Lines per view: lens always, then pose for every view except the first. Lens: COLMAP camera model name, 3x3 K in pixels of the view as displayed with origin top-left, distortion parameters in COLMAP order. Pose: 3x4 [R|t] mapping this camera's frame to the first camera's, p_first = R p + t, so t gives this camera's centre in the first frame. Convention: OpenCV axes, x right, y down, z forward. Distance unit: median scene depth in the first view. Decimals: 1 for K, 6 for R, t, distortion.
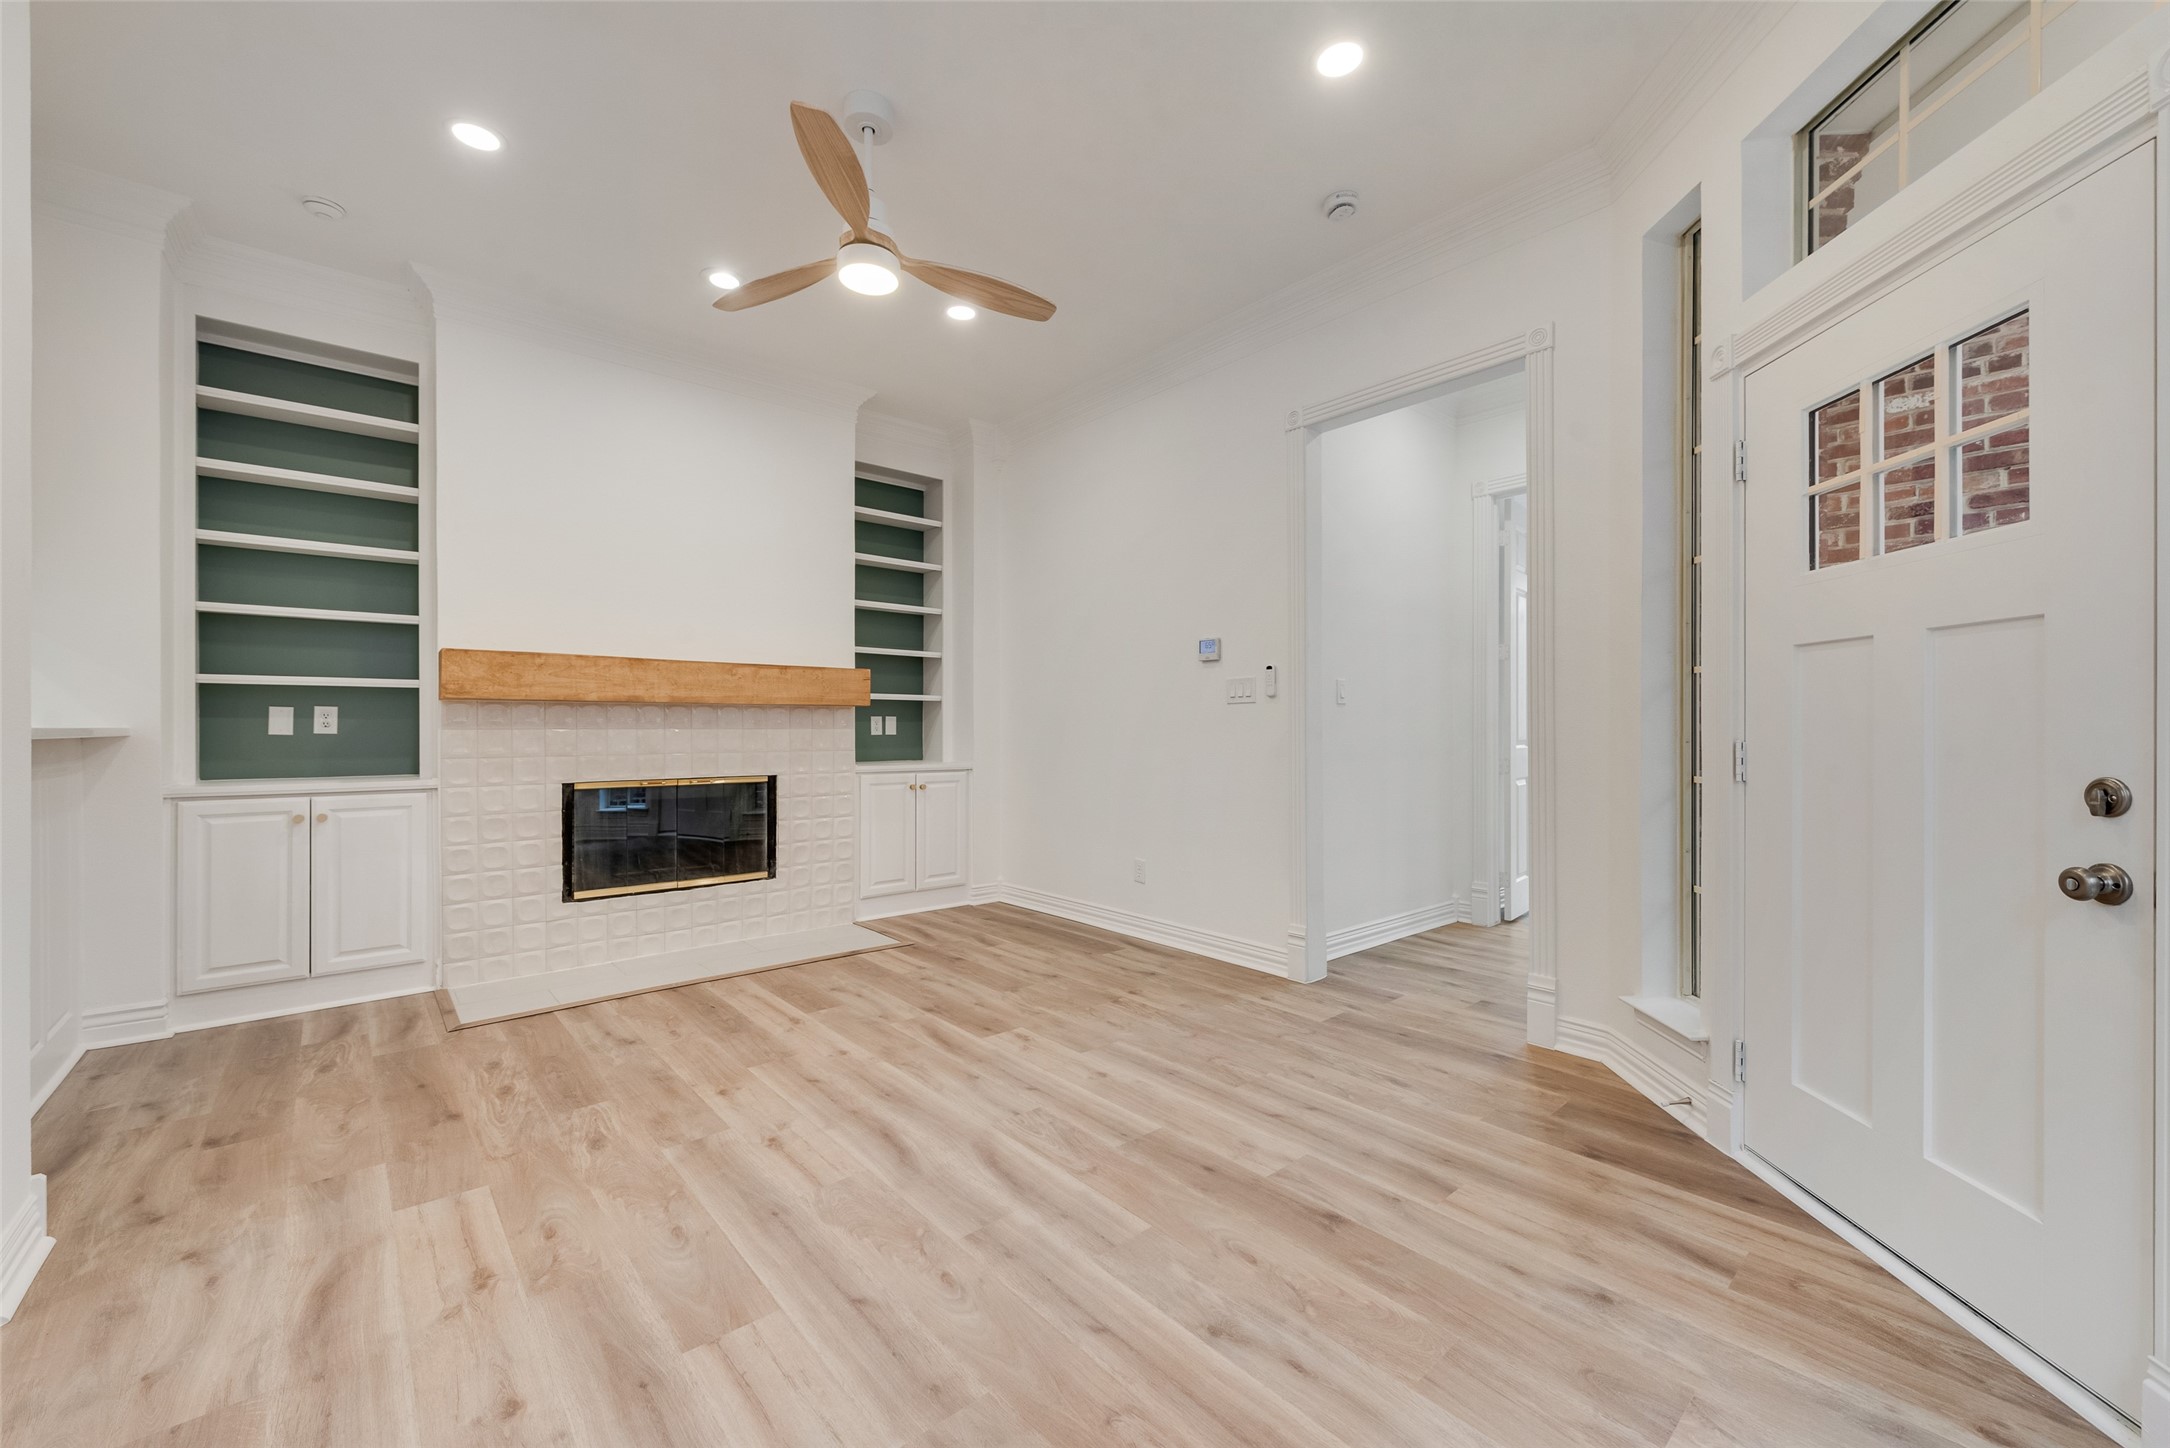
lens RADIAL K [[848.8, 0, 1076.8], [0, 848.8, 723.5], [0, 0, 1]] dist [0.013018, -0.005500]
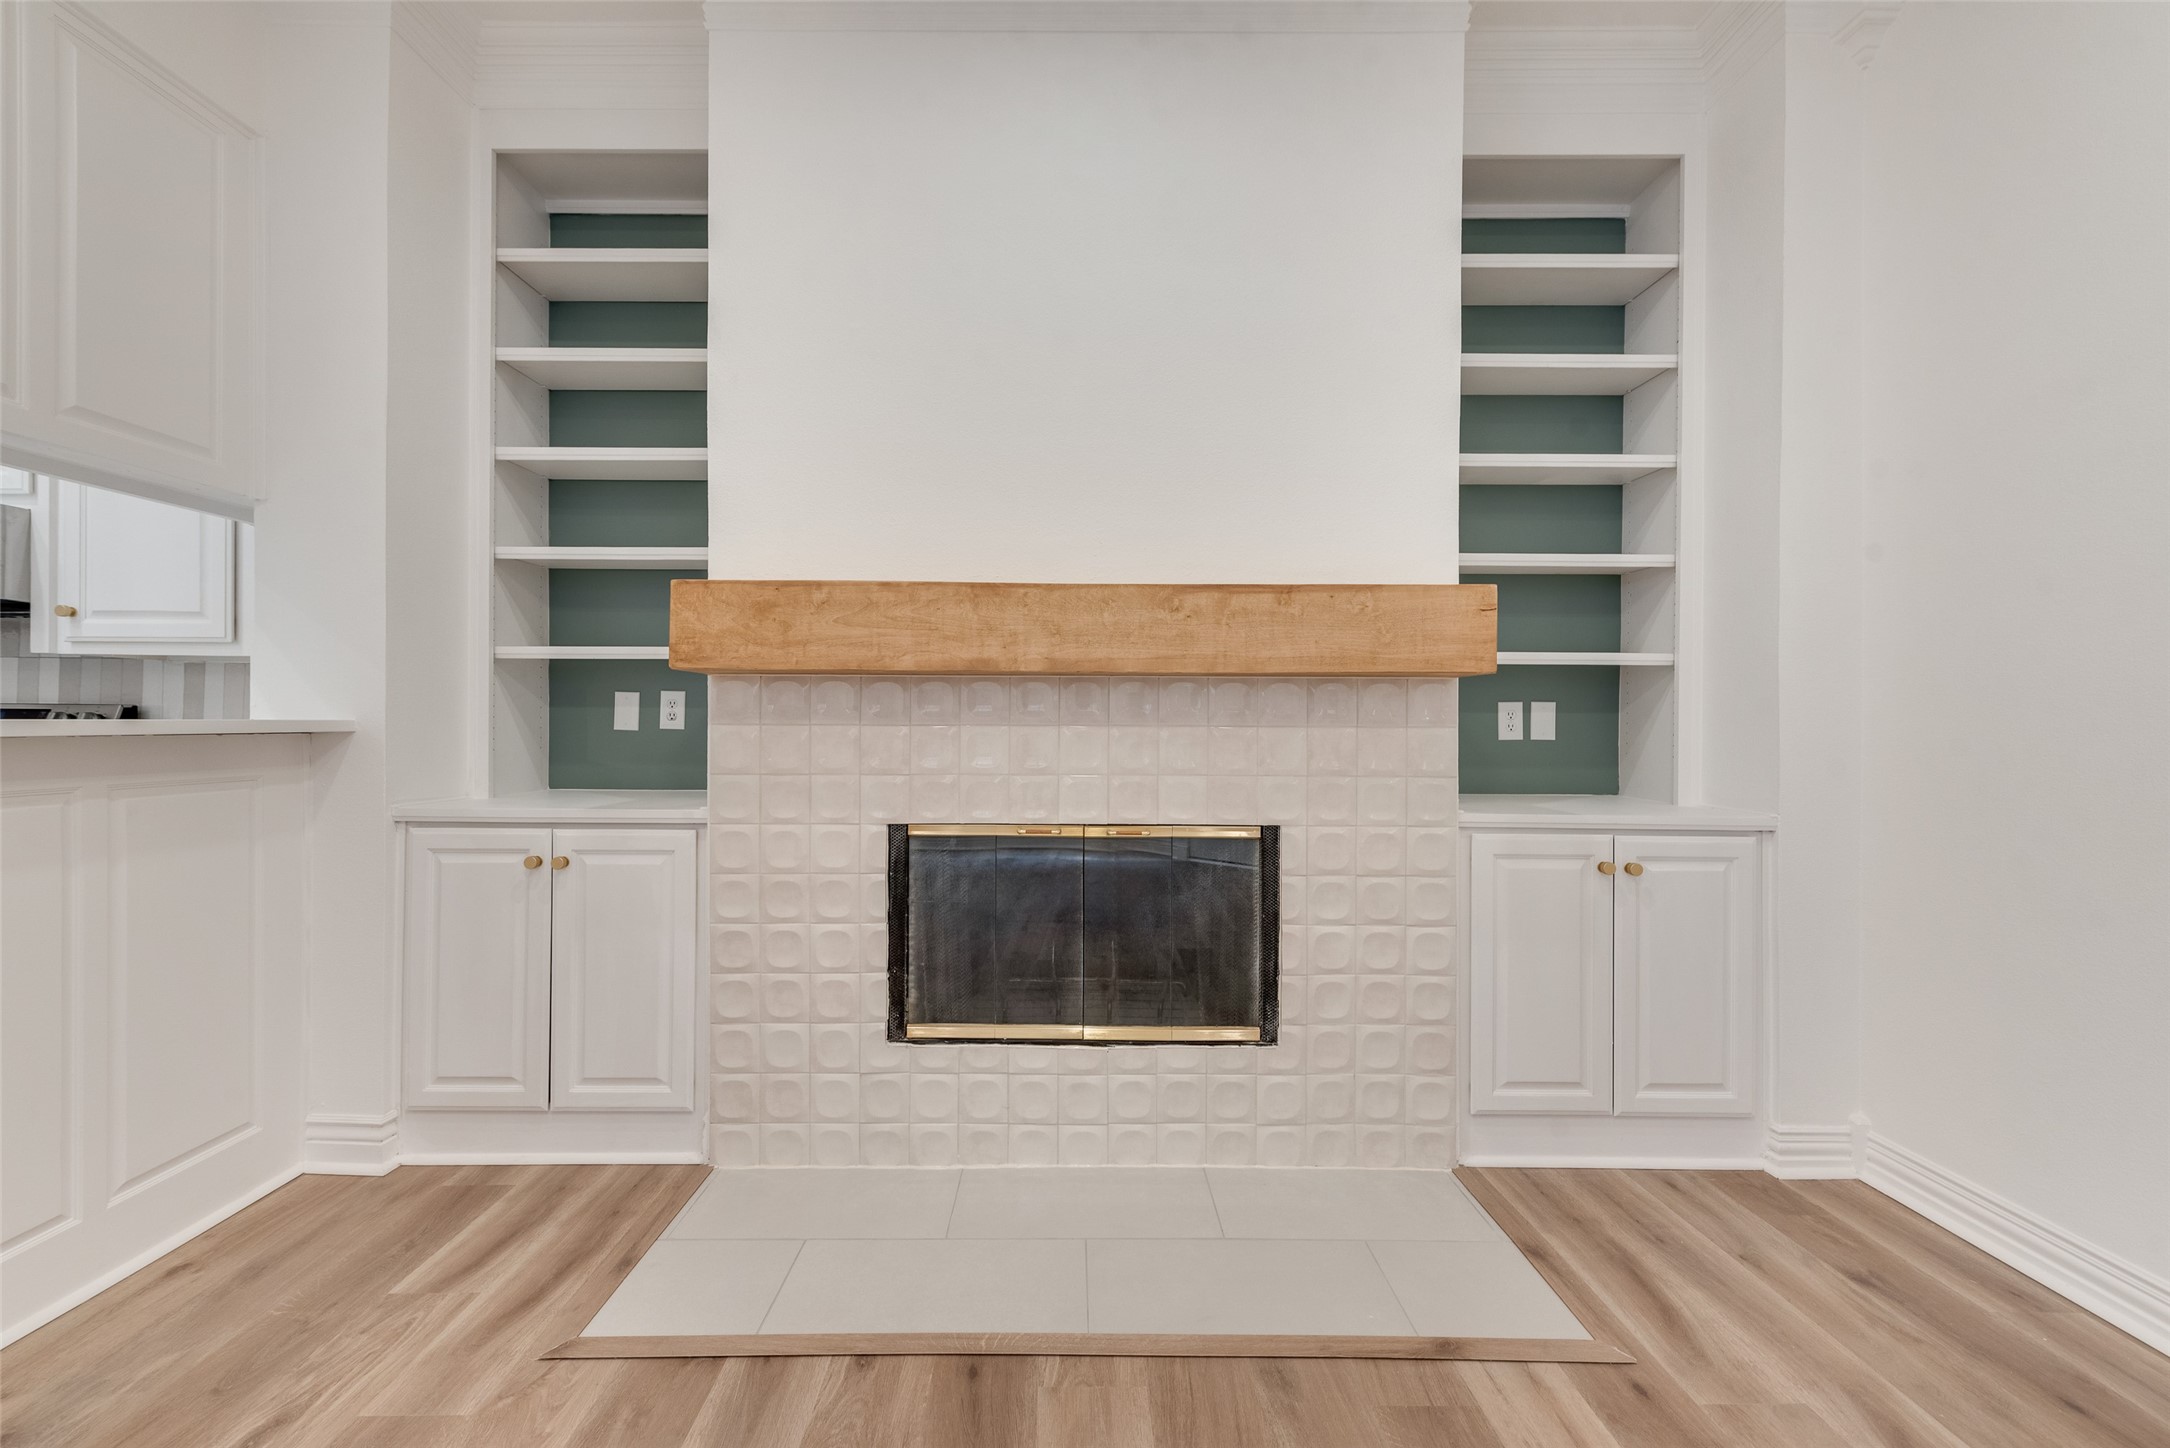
lens RADIAL K [[848.8, 0, 1076.8], [0, 848.8, 723.5], [0, 0, 1]] dist [0.013018, -0.005500]
pose [[0.767116, 0.006505, -0.641476, -0.155756], [-0.001805, 0.999967, 0.007982, 0.000850], [0.641506, -0.004965, 0.767102, 0.640841]]
